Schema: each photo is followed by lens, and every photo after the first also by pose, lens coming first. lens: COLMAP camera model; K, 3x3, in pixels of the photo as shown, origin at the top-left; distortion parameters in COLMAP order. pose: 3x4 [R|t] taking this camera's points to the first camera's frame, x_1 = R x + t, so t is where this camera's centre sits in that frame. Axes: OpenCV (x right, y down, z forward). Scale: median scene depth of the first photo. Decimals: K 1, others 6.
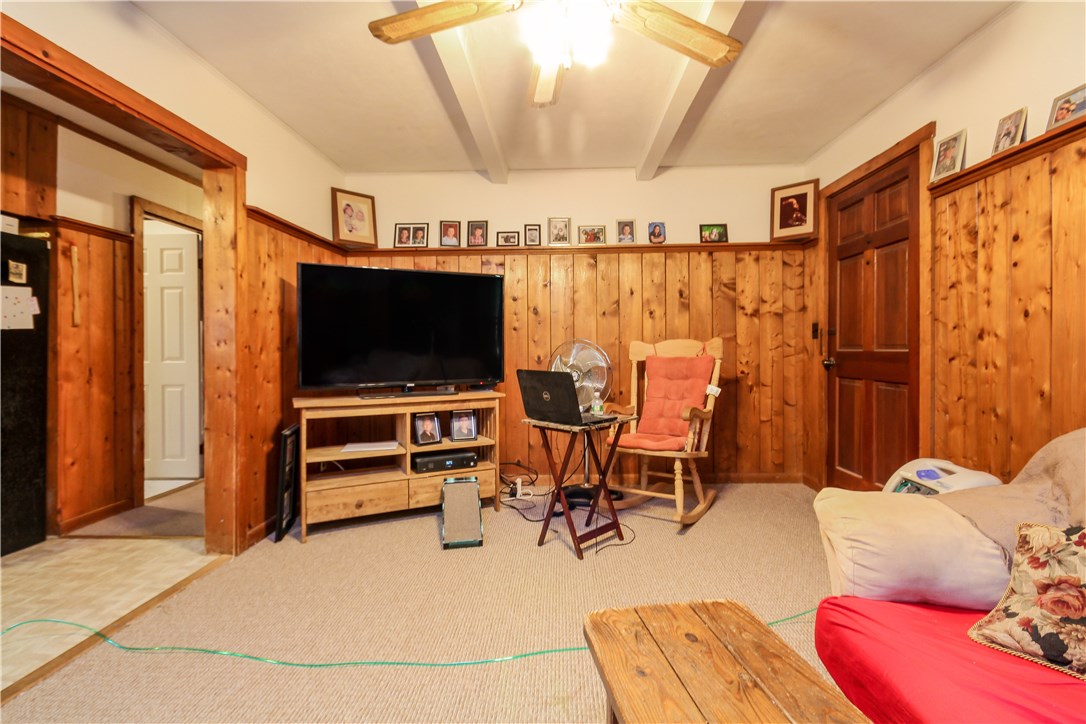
lens RADIAL K [[527.5, 0, 546.5], [0, 527.5, 356.8], [0, 0, 1]] dist [0.009525, -0.000999]
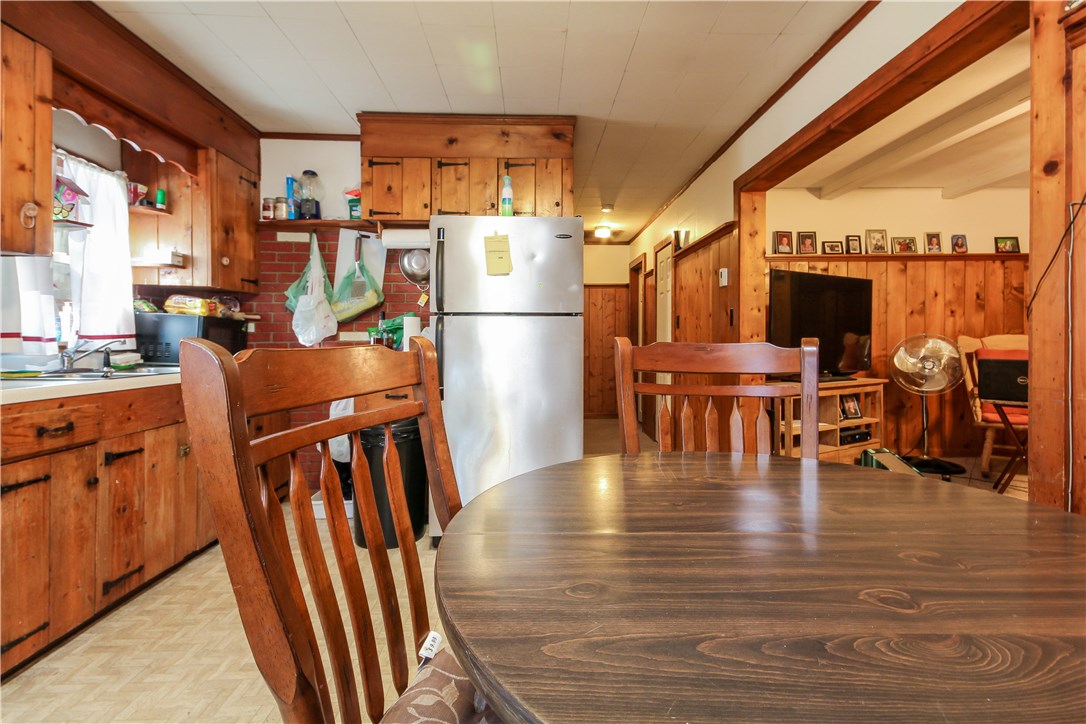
lens RADIAL K [[527.5, 0, 539.0], [0, 527.5, 355.4], [0, 0, 1]] dist [0.009525, -0.000999]
pose [[0.998641, 0.001440, 0.052089, -0.782342], [-0.001512, 0.999998, 0.001351, 0.012861], [-0.052087, -0.001428, 0.998642, -0.128563]]
